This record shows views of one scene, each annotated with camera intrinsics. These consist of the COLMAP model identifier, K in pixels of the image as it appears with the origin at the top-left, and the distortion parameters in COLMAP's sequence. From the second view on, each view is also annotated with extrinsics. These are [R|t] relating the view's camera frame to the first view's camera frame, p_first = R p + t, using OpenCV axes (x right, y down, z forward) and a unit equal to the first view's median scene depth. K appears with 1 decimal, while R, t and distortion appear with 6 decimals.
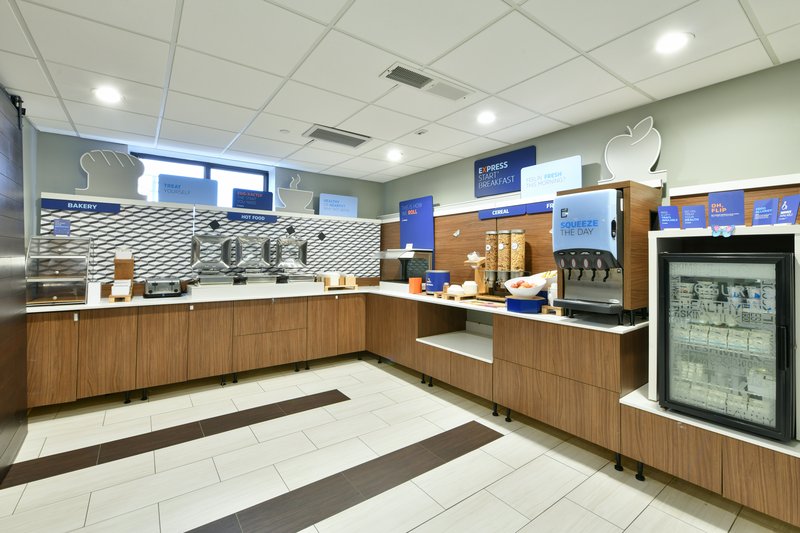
lens RADIAL K [[349.6, 0, 390.0], [0, 349.6, 252.5], [0, 0, 1]] dist [0.002695, 0.001045]
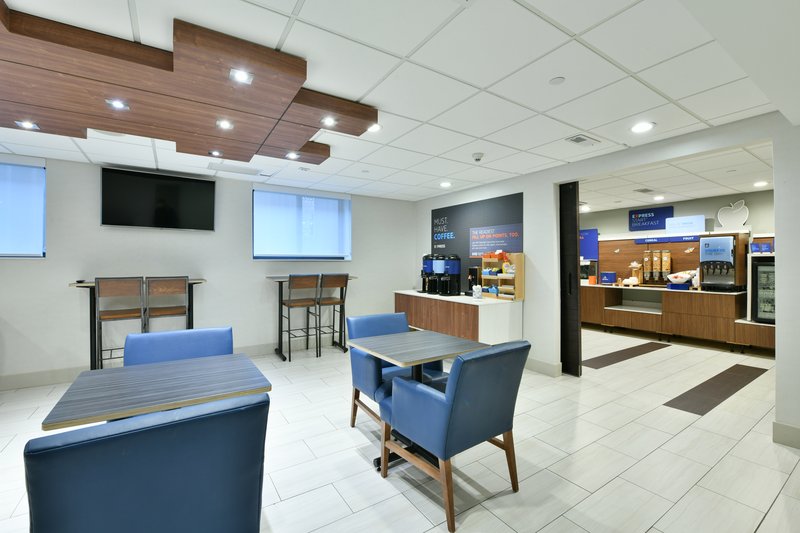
lens RADIAL K [[349.6, 0, 398.5], [0, 349.6, 264.3], [0, 0, 1]] dist [0.002695, 0.001045]
pose [[0.999137, -0.001517, -0.041498, -1.231134], [0.002052, 0.999915, 0.012854, -0.017807], [0.041475, -0.012928, 0.999056, -1.202863]]
